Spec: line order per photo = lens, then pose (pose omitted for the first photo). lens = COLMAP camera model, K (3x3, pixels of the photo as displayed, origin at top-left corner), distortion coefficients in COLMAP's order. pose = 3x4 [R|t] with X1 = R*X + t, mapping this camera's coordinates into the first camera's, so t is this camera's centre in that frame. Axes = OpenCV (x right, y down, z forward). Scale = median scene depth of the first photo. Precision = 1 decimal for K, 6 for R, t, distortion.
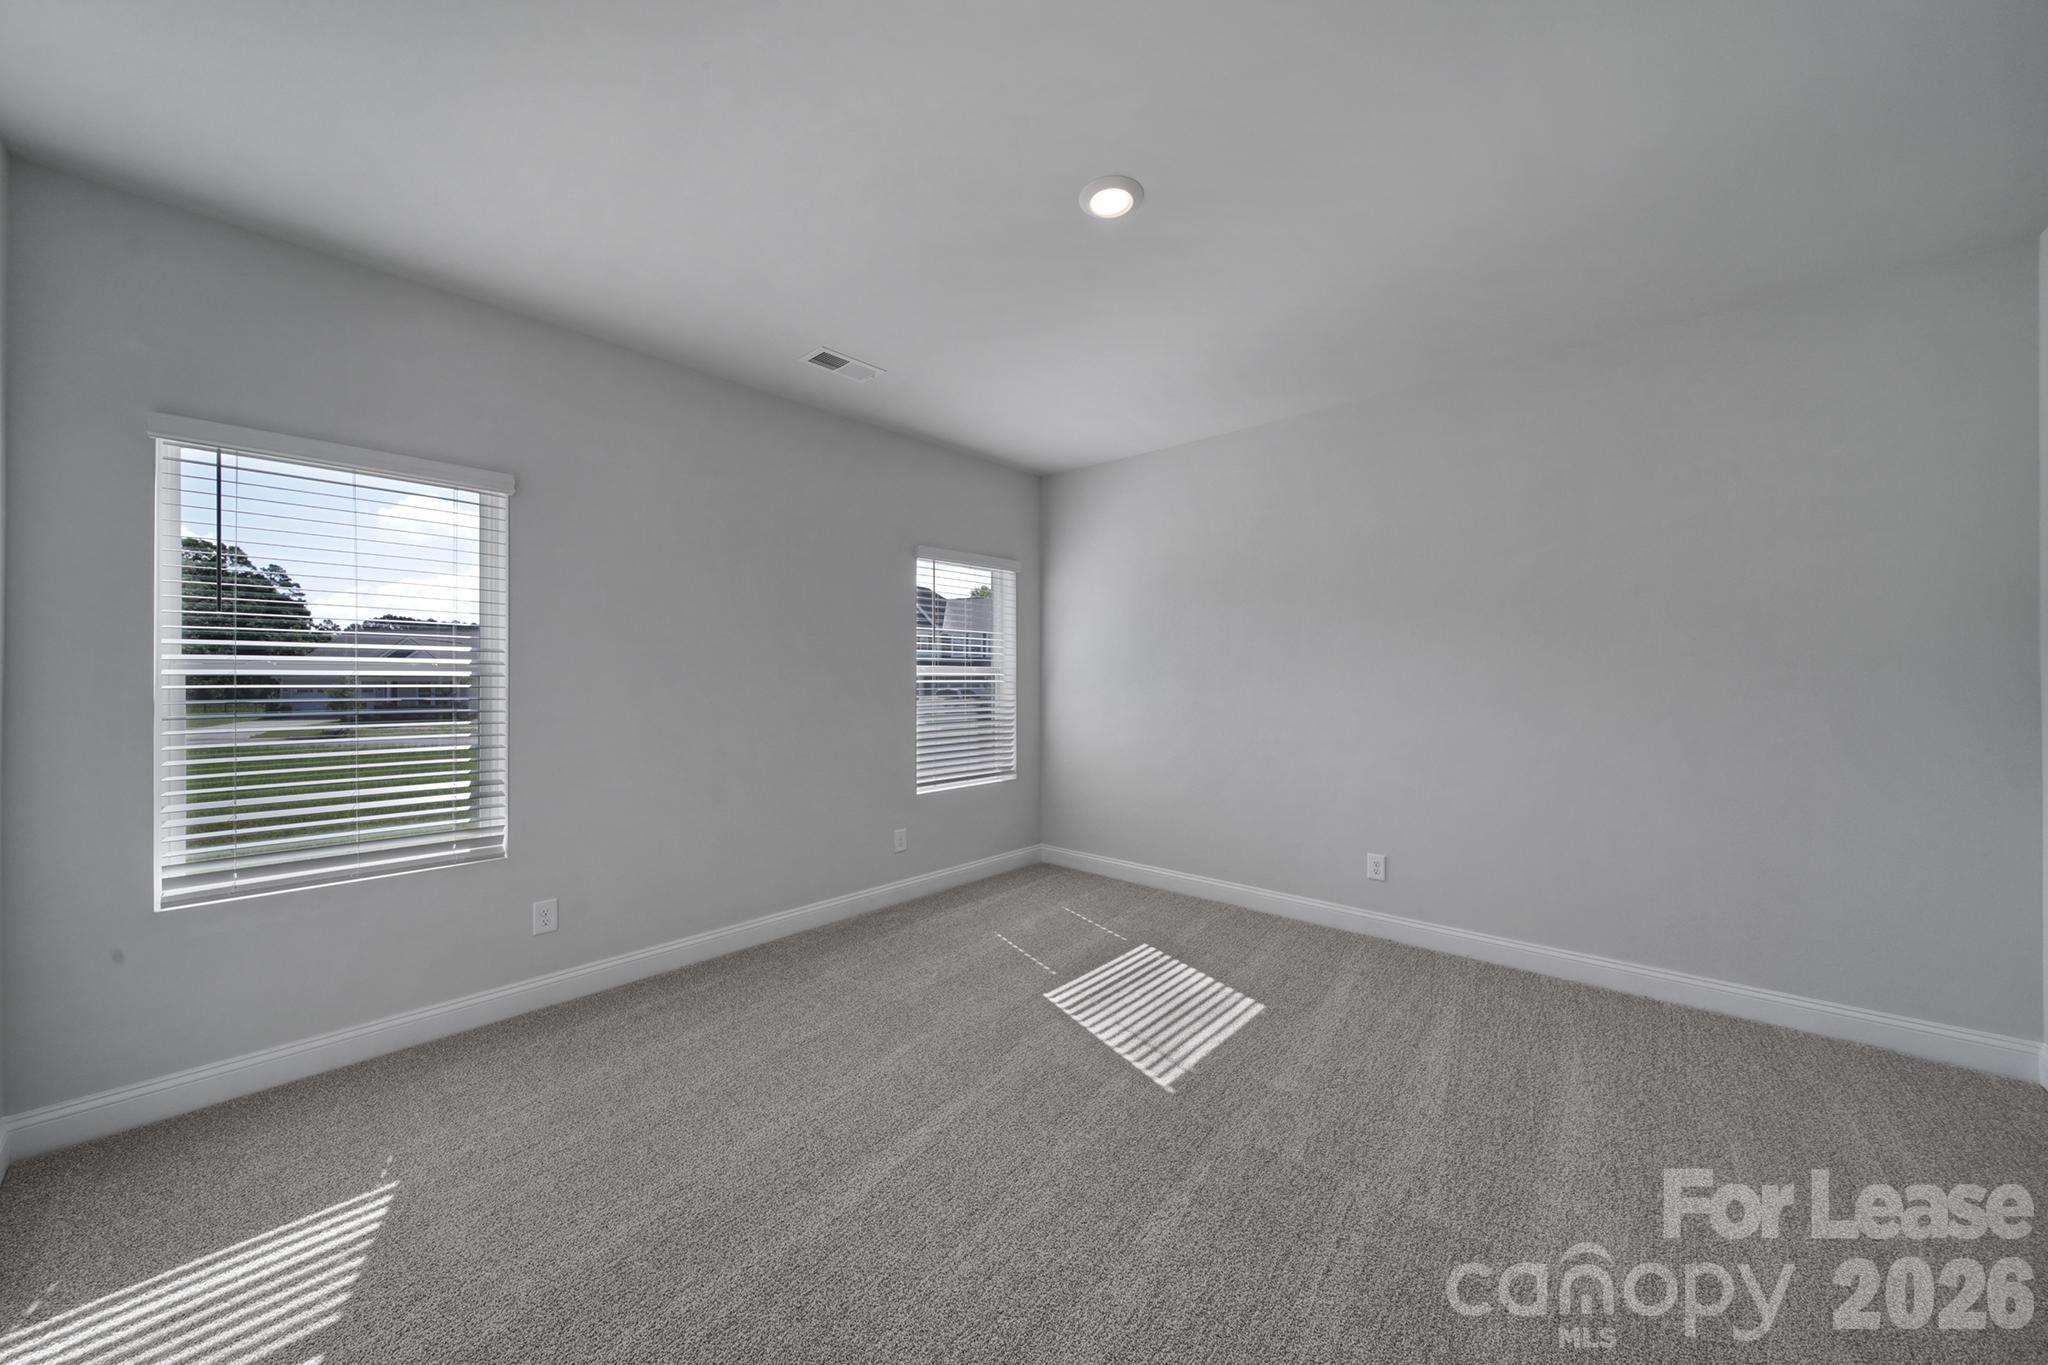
lens RADIAL K [[722.3, 0, 1018.8], [0, 722.3, 676.7], [0, 0, 1]] dist [0.000537, -0.001151]
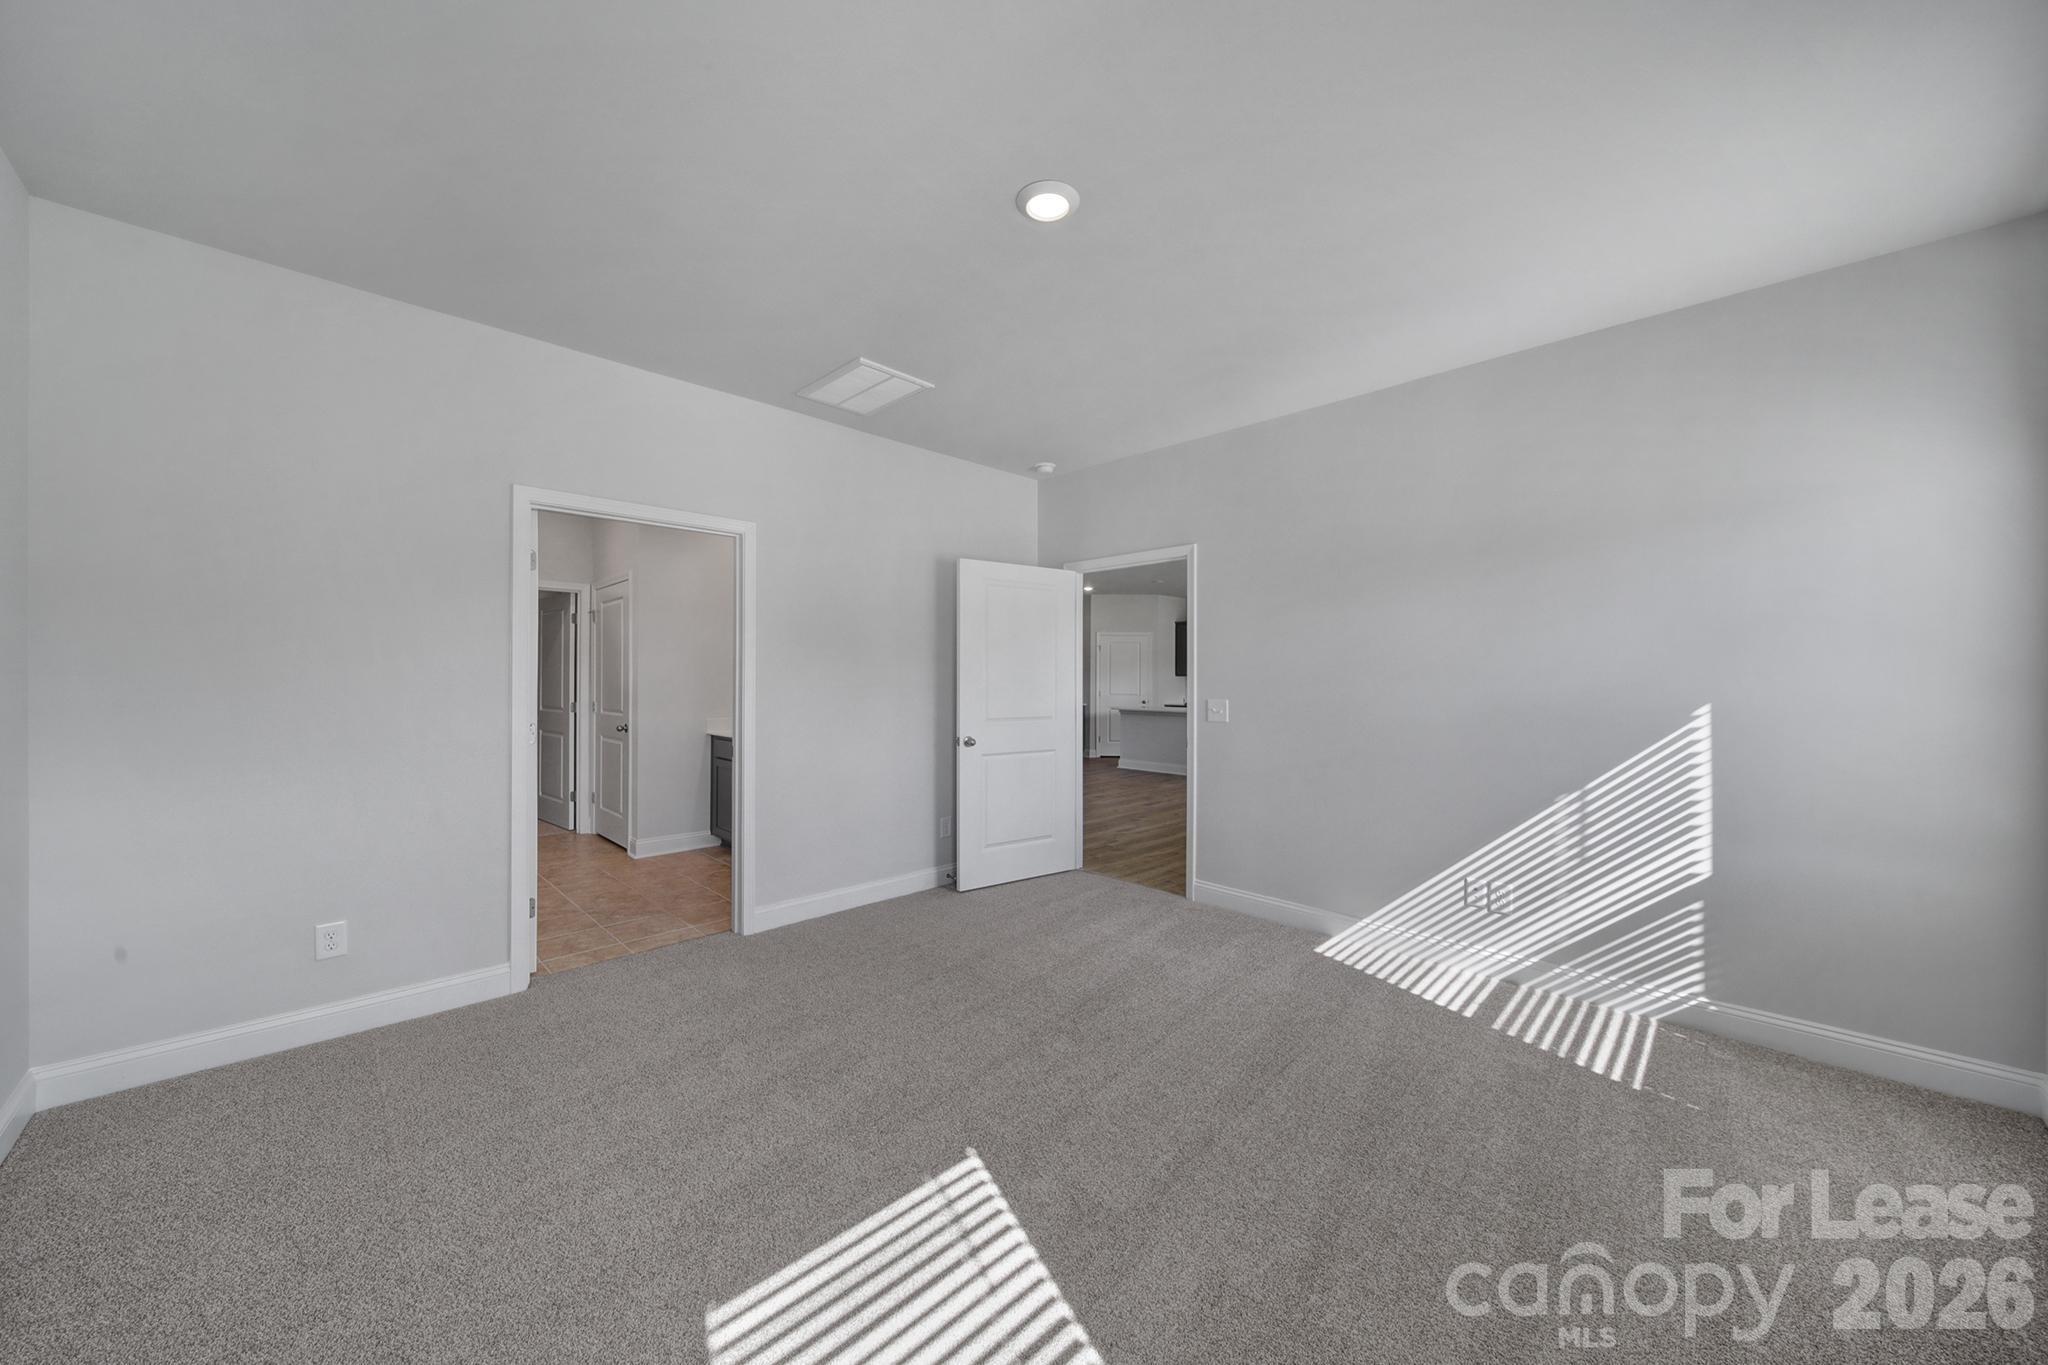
lens RADIAL K [[722.3, 0, 1018.8], [0, 722.3, 676.7], [0, 0, 1]] dist [0.000537, -0.001151]
pose [[-0.998153, -0.002366, 0.060702, 0.106208], [-0.003075, 0.999928, -0.011597, 0.010402], [-0.060670, -0.011762, -0.998089, 1.998091]]
